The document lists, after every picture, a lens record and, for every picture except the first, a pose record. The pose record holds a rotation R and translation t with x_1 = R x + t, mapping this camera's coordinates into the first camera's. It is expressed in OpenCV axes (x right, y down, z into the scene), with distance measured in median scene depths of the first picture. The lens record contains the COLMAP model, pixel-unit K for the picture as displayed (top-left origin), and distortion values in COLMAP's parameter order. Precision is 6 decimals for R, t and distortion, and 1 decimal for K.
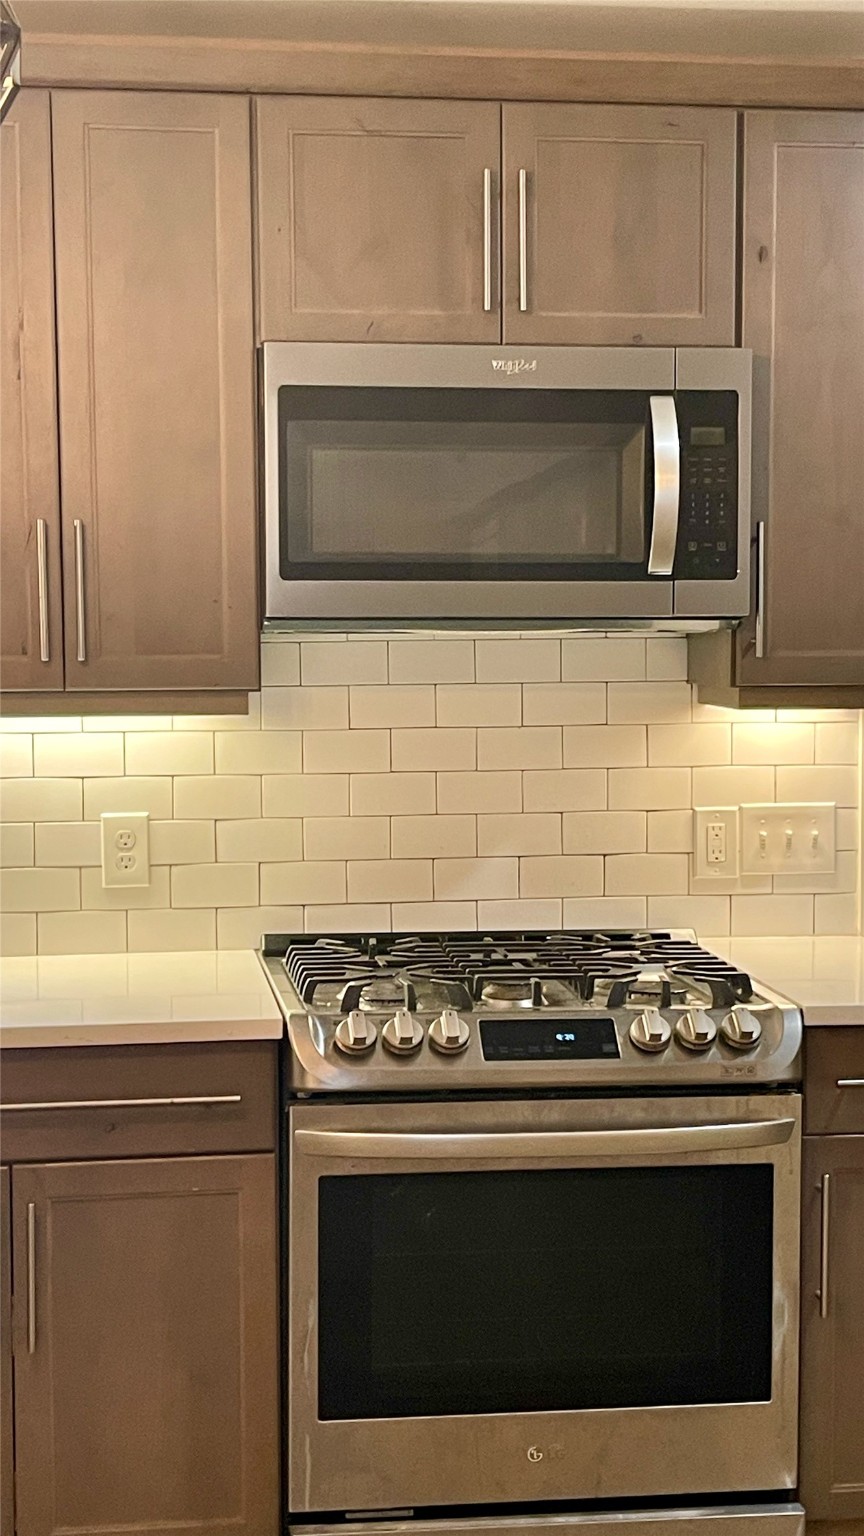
lens RADIAL K [[2329.0, 0, 431.5], [0, 2329.0, 768.2], [0, 0, 1]] dist [0.040146, 0.000000]
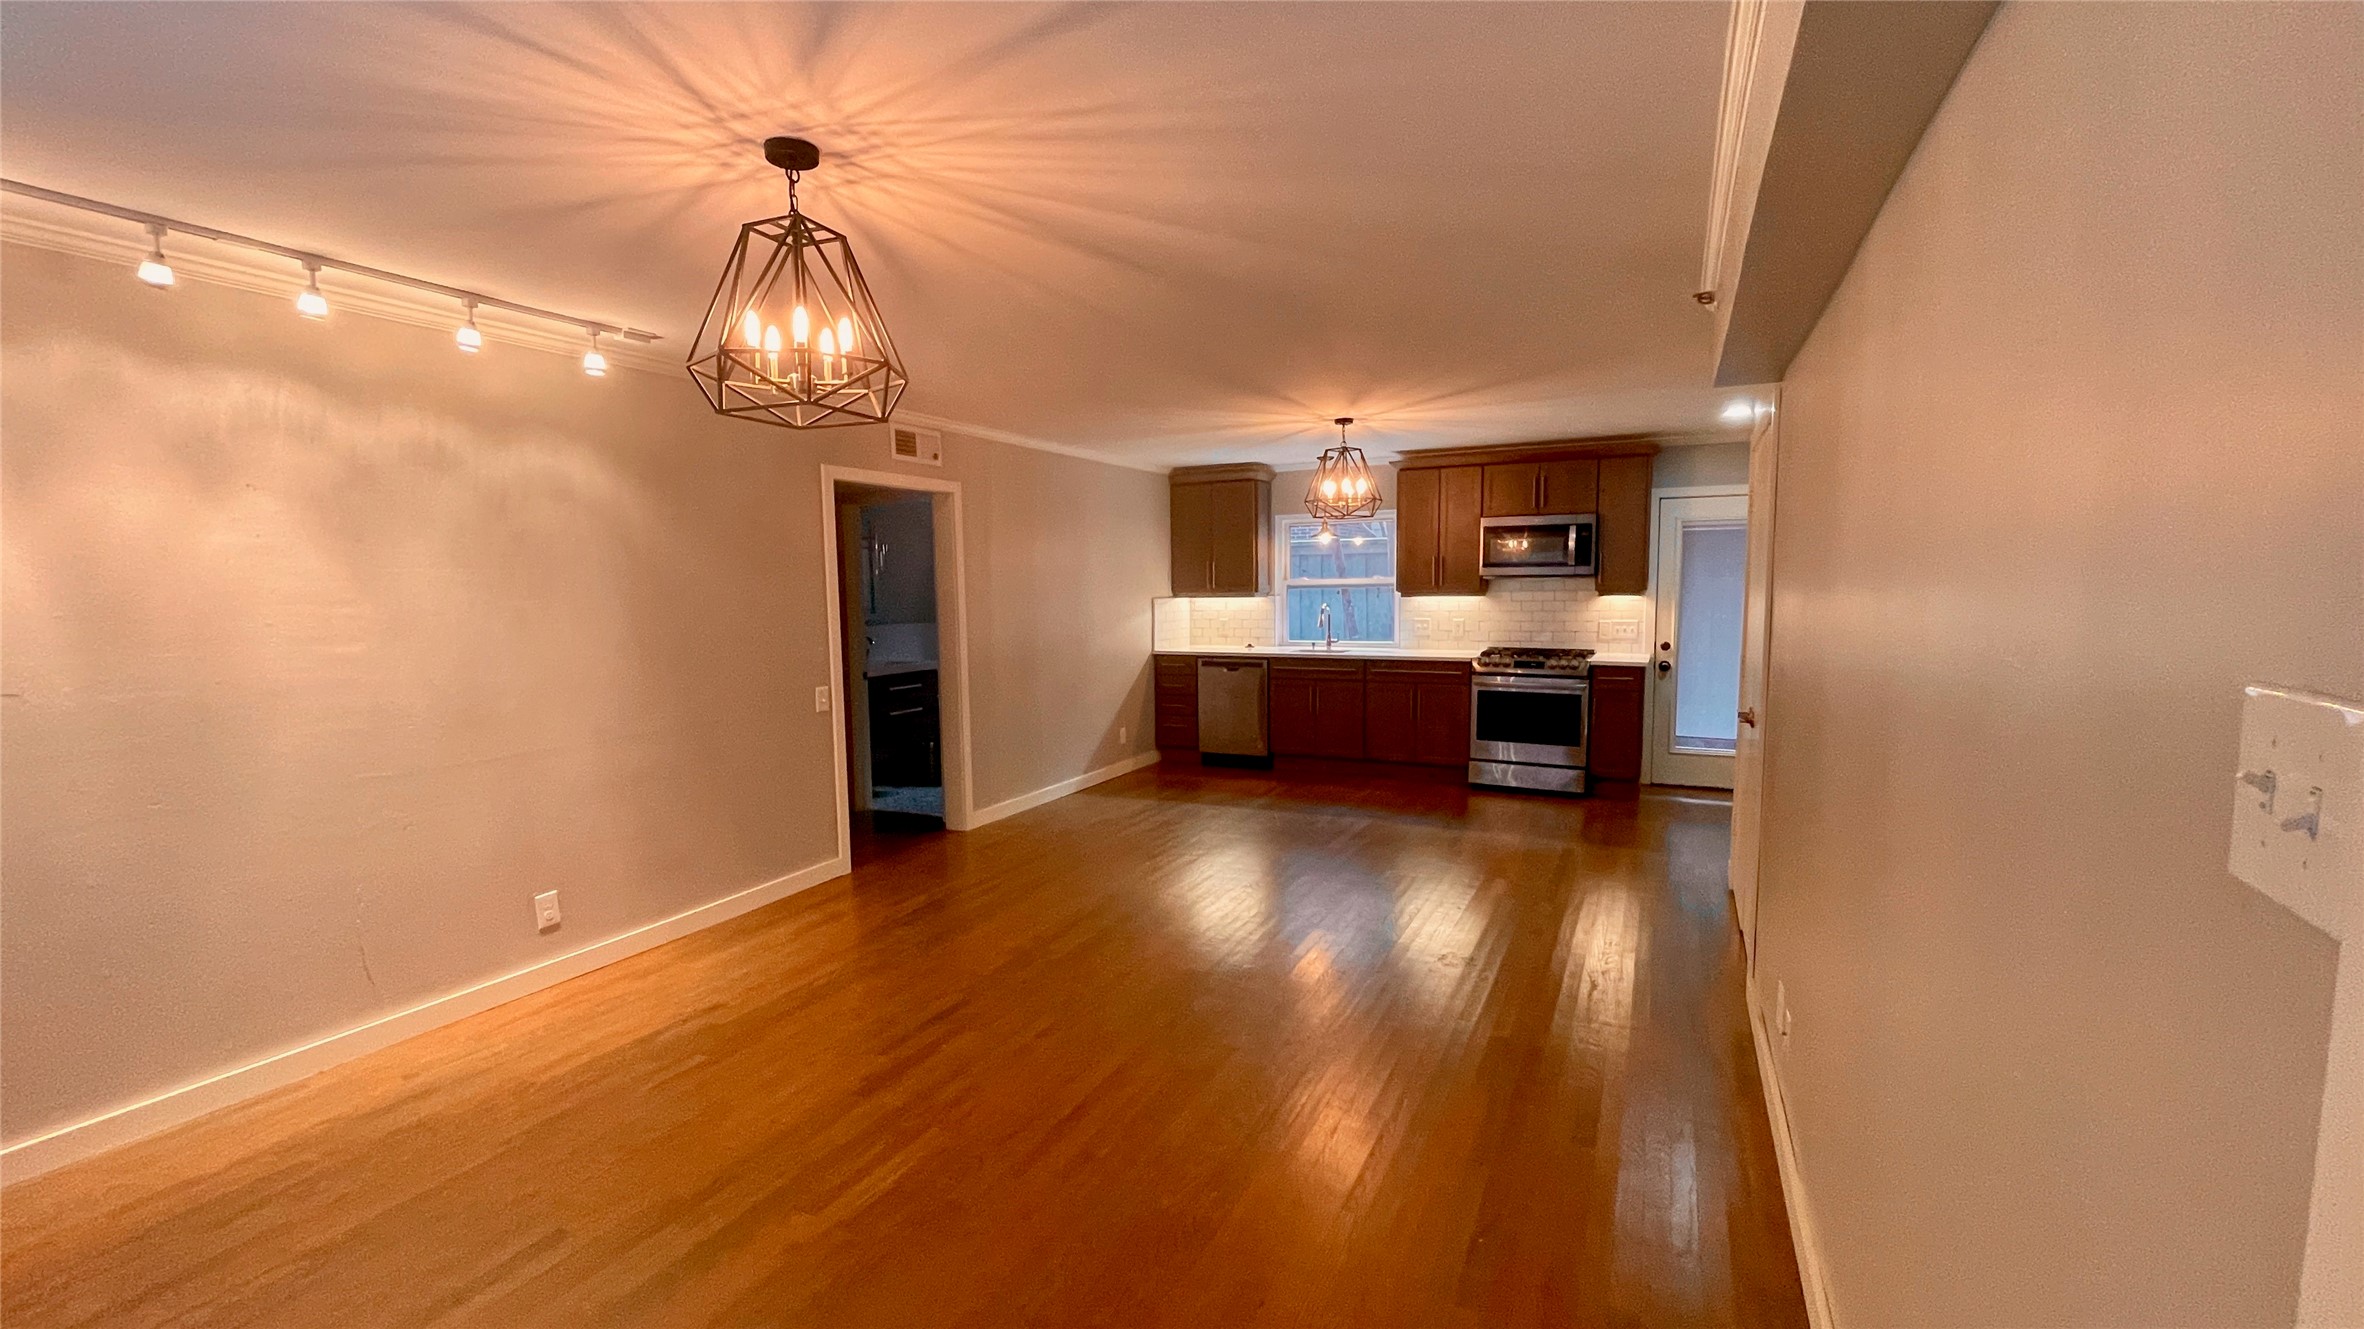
lens RADIAL K [[974.1, 0, 1177.9], [0, 974.1, 665.5], [0, 0, 1]] dist [0.001264, 0.000102]
pose [[0.821673, 0.044500, -0.568219, 0.552216], [-0.031916, 0.998975, 0.032083, 0.073140], [0.569065, -0.008226, 0.822252, -0.969353]]
